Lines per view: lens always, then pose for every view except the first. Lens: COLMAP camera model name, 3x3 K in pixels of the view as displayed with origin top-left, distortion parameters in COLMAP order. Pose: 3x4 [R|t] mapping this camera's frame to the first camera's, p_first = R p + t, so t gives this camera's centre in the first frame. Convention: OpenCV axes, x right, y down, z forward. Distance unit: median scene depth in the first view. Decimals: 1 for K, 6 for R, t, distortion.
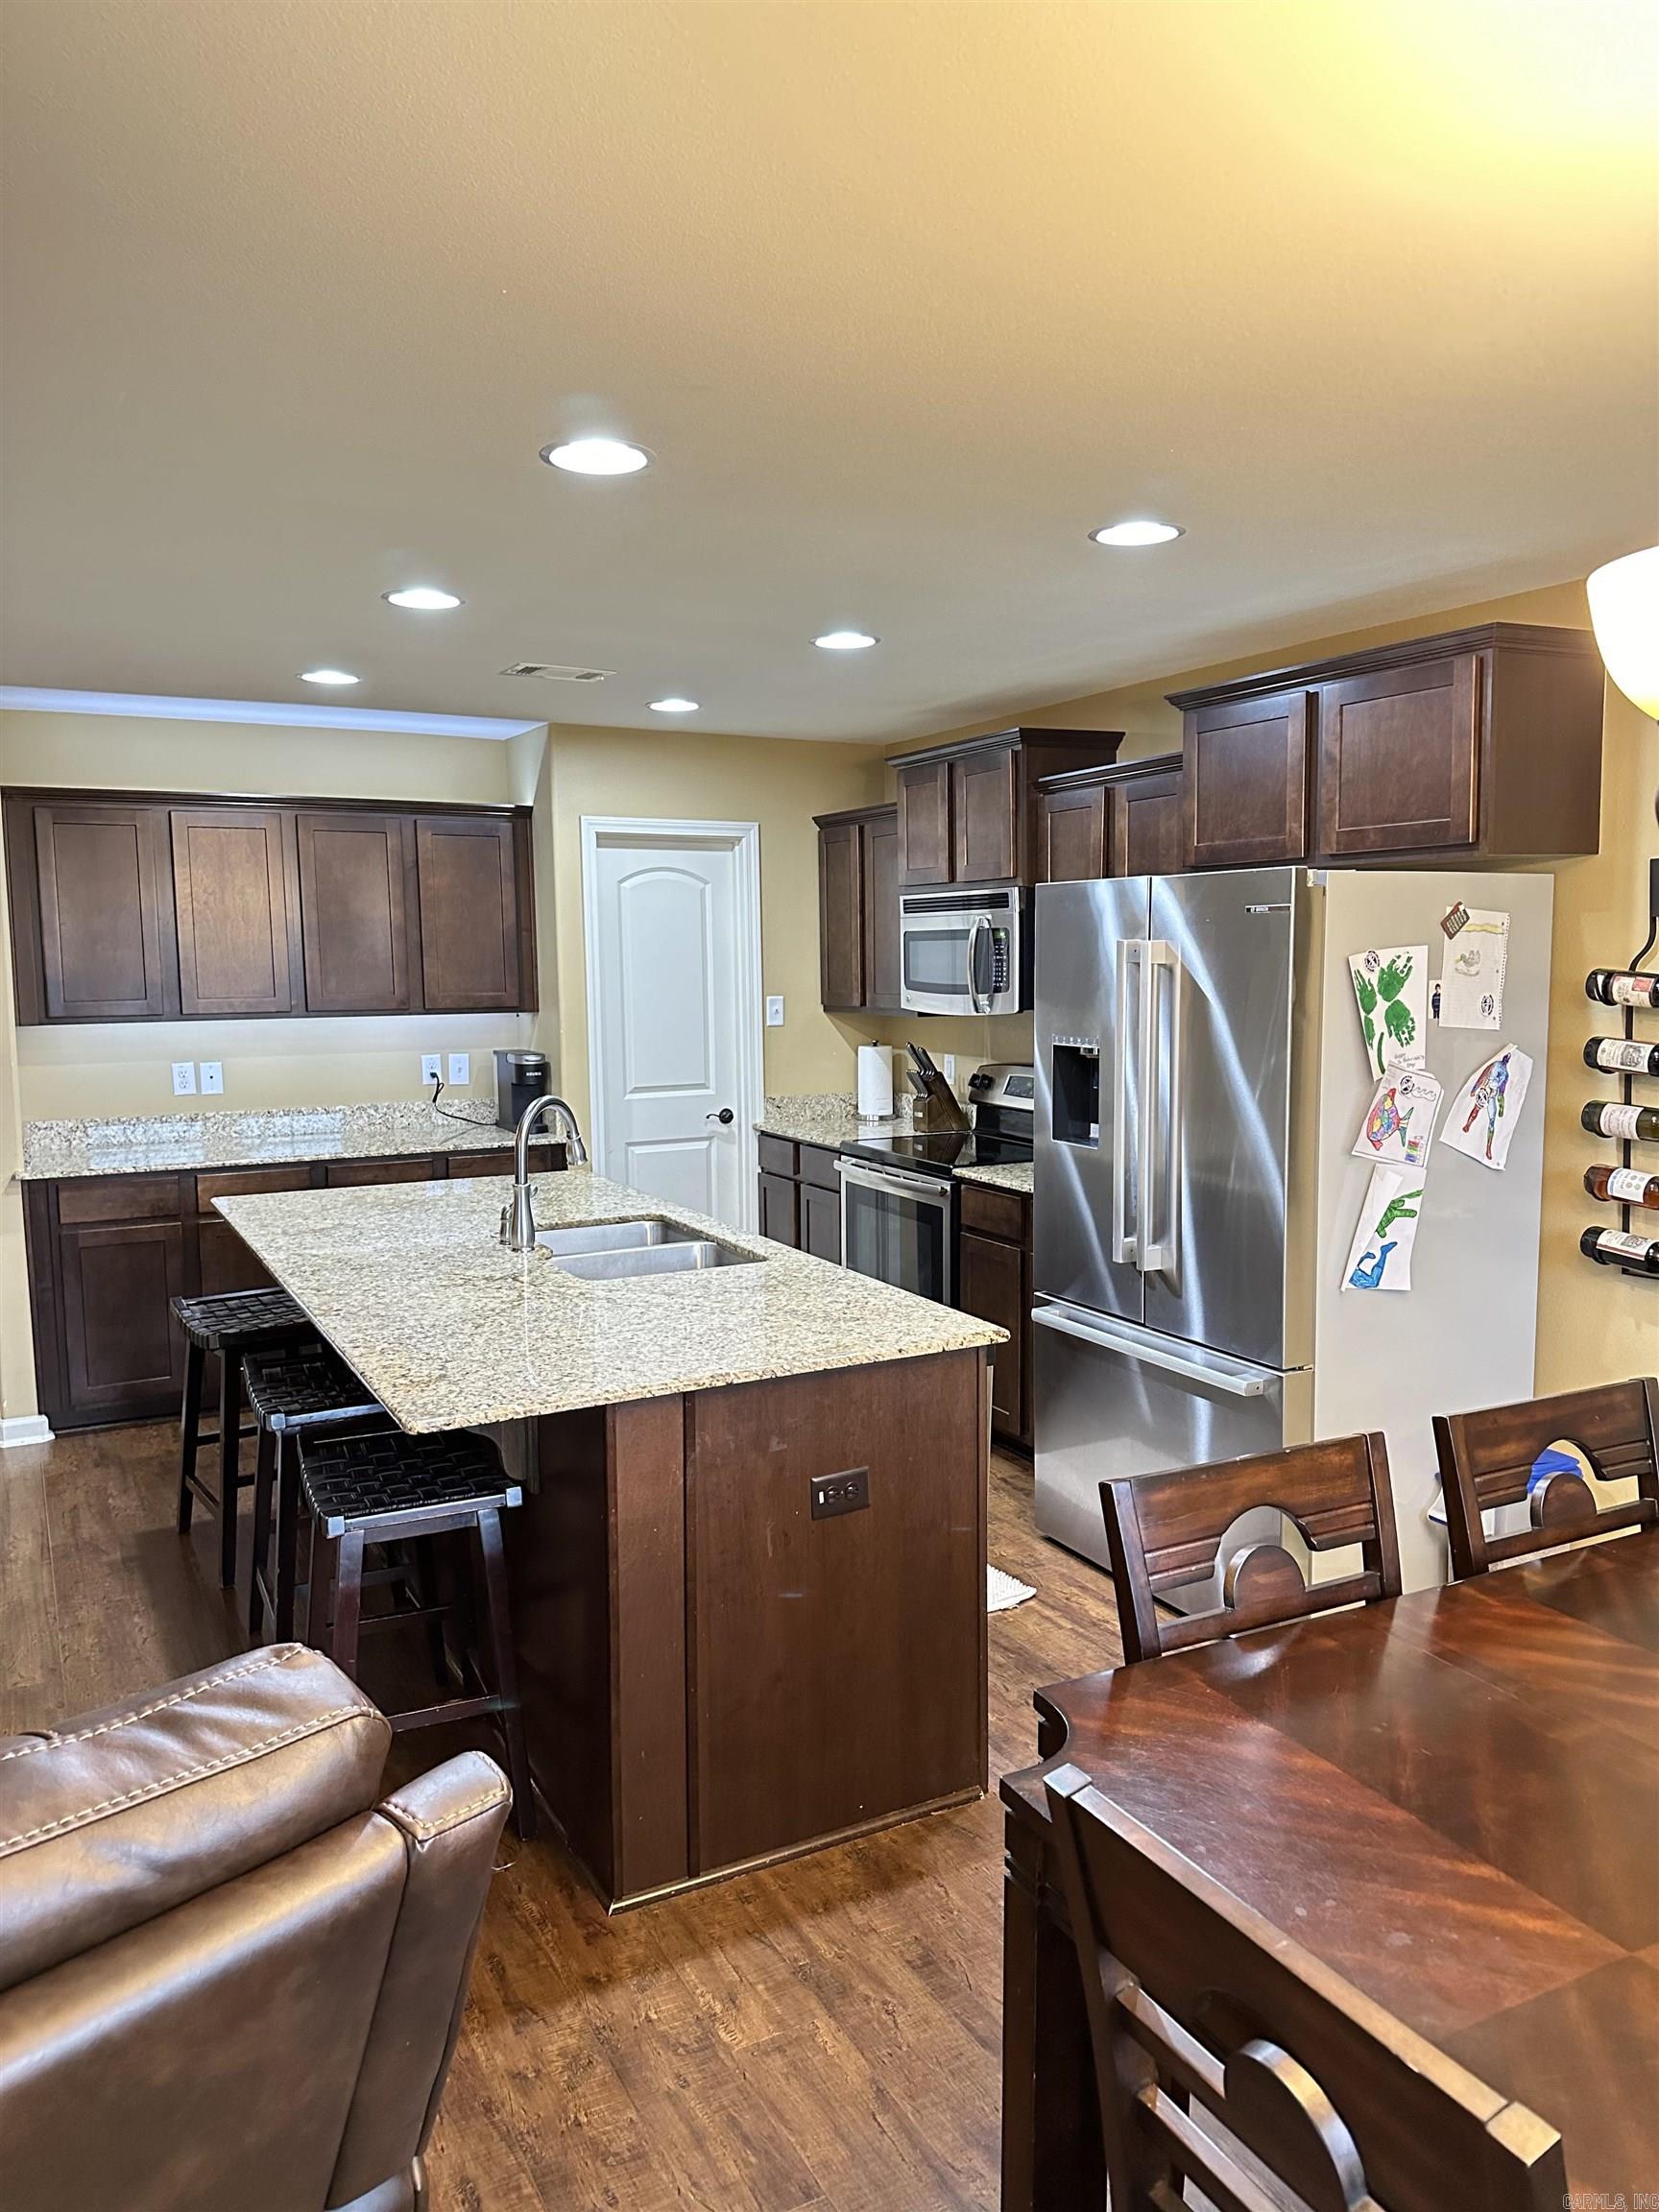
lens RADIAL K [[1541.7, 0, 828.6], [0, 1541.7, 1109.7], [0, 0, 1]] dist [0.042536, -0.002041]
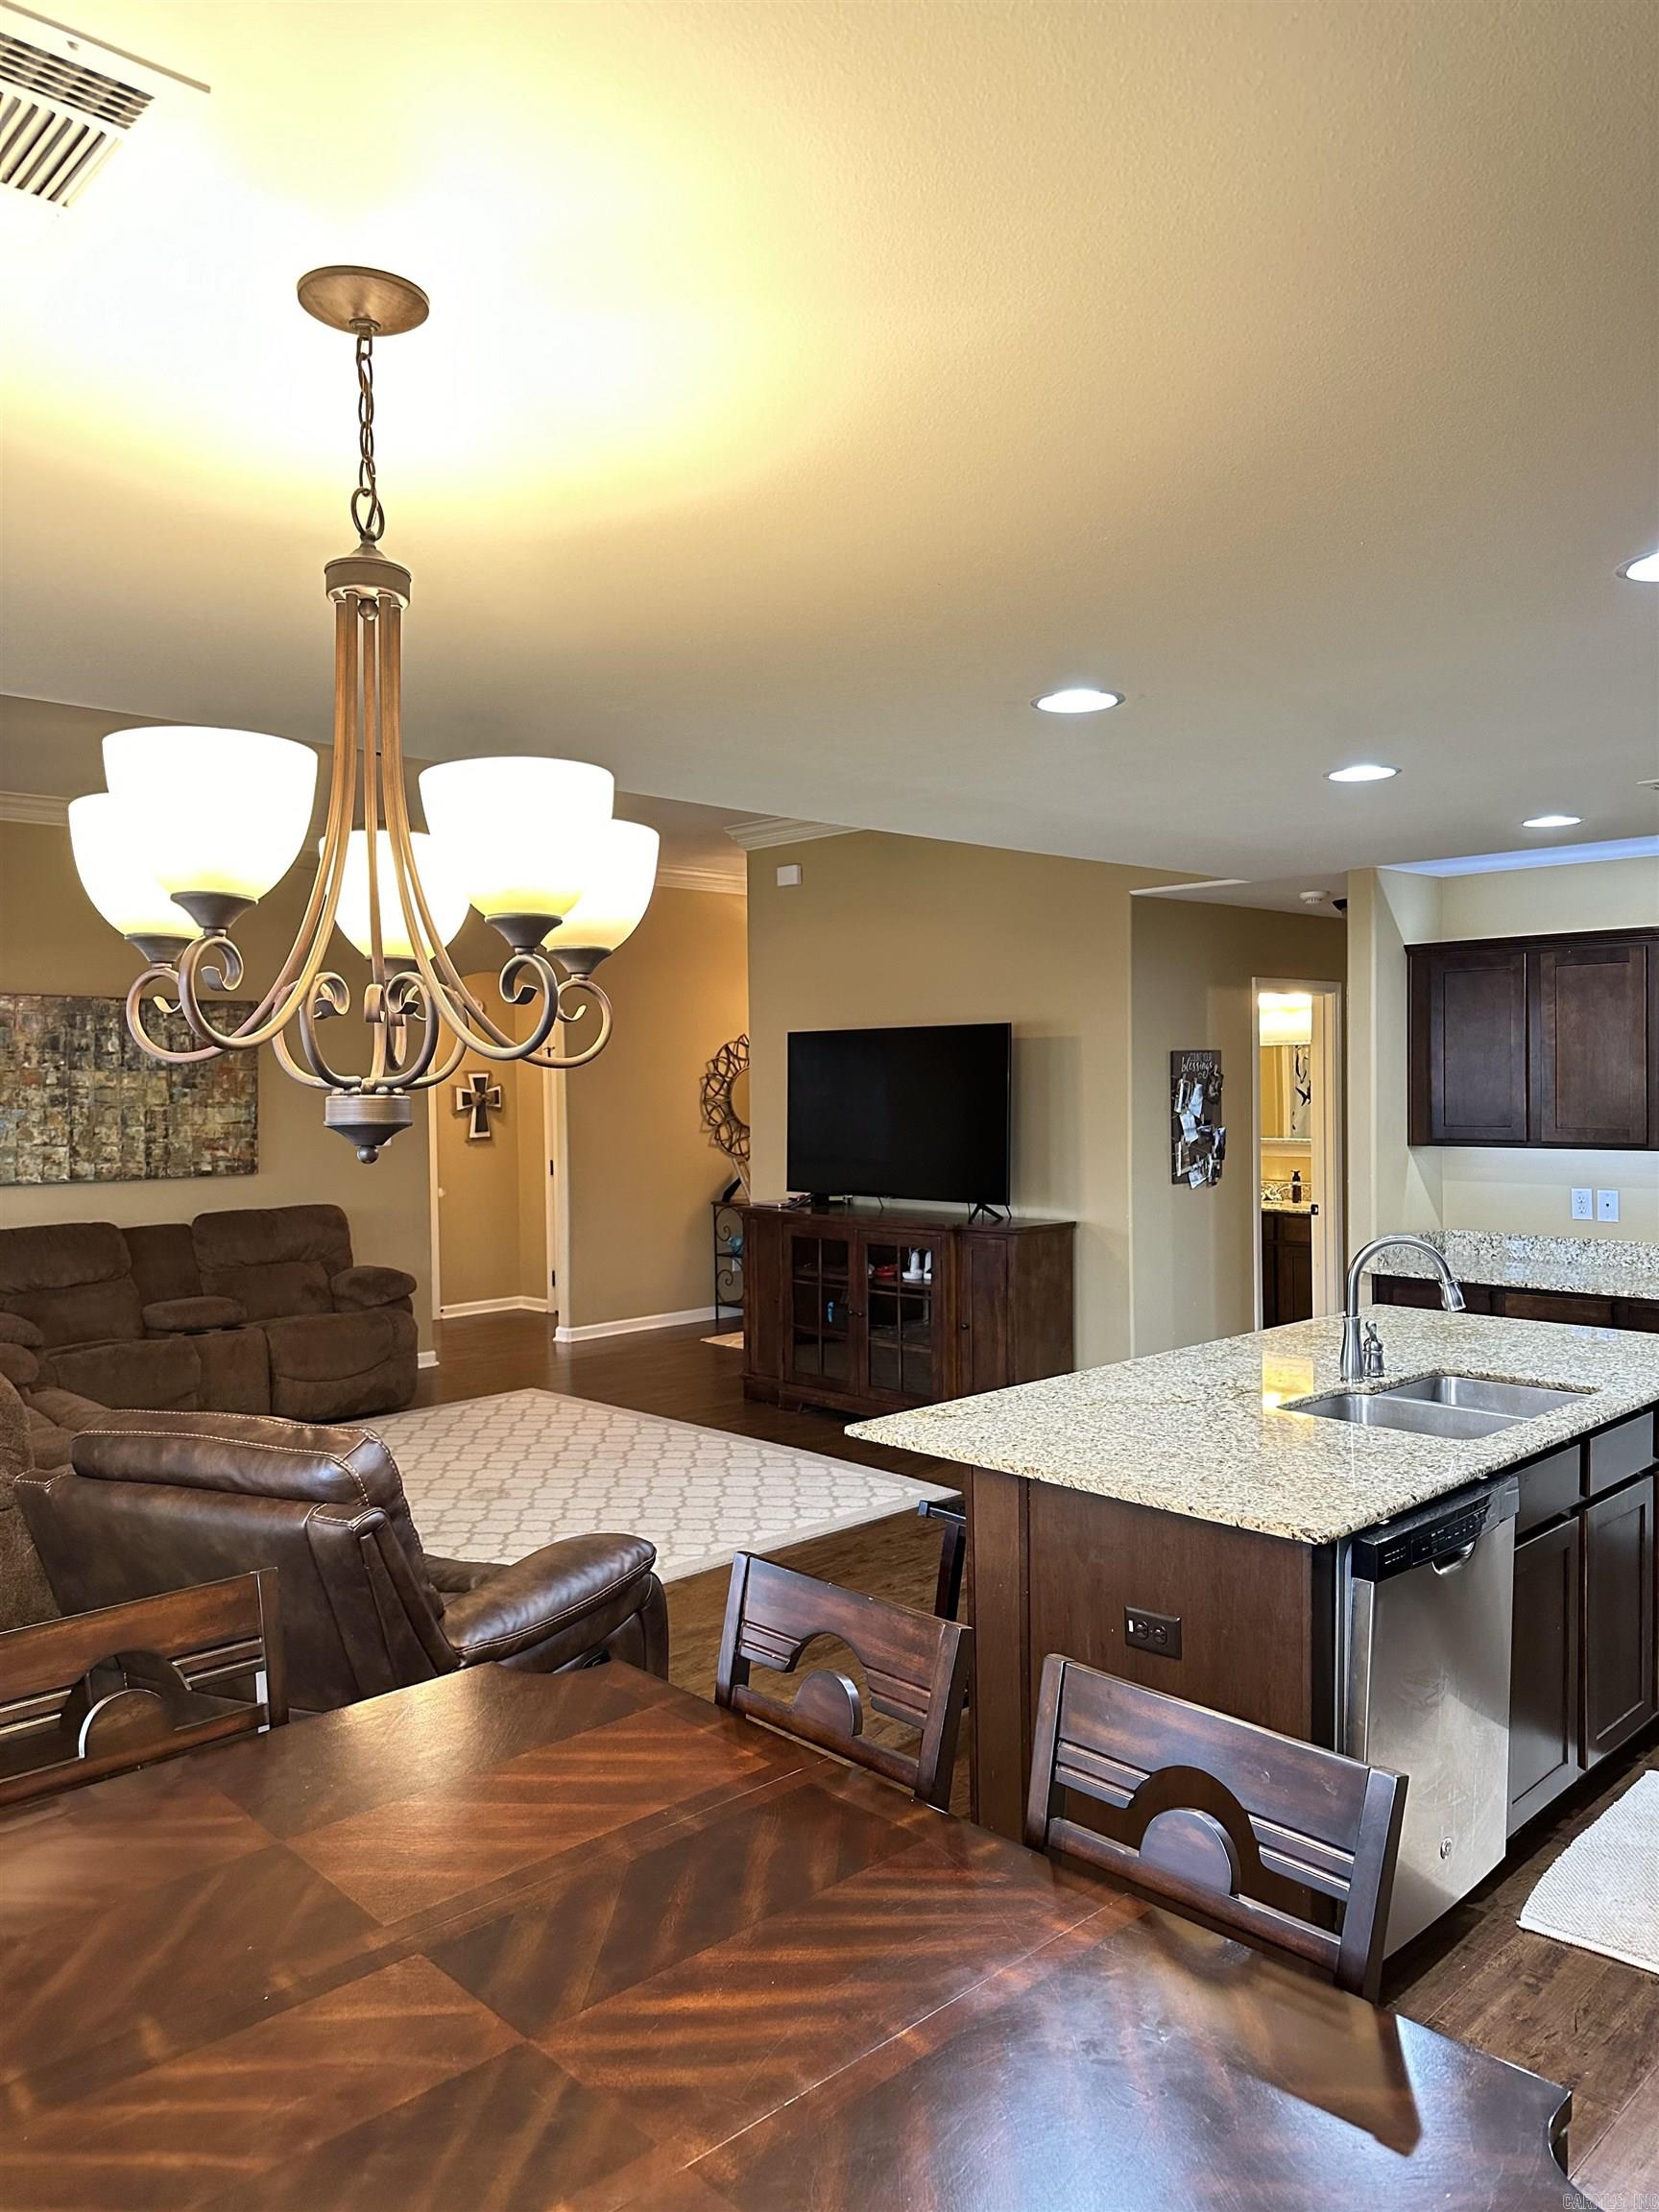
lens RADIAL K [[1541.7, 0, 828.3], [0, 1541.7, 1104.3], [0, 0, 1]] dist [0.042536, -0.002041]
pose [[0.272452, 0.025536, -0.961831, 0.875387], [-0.095507, 0.995429, -0.000626, -0.073963], [0.957418, 0.092032, 0.273645, 0.454341]]
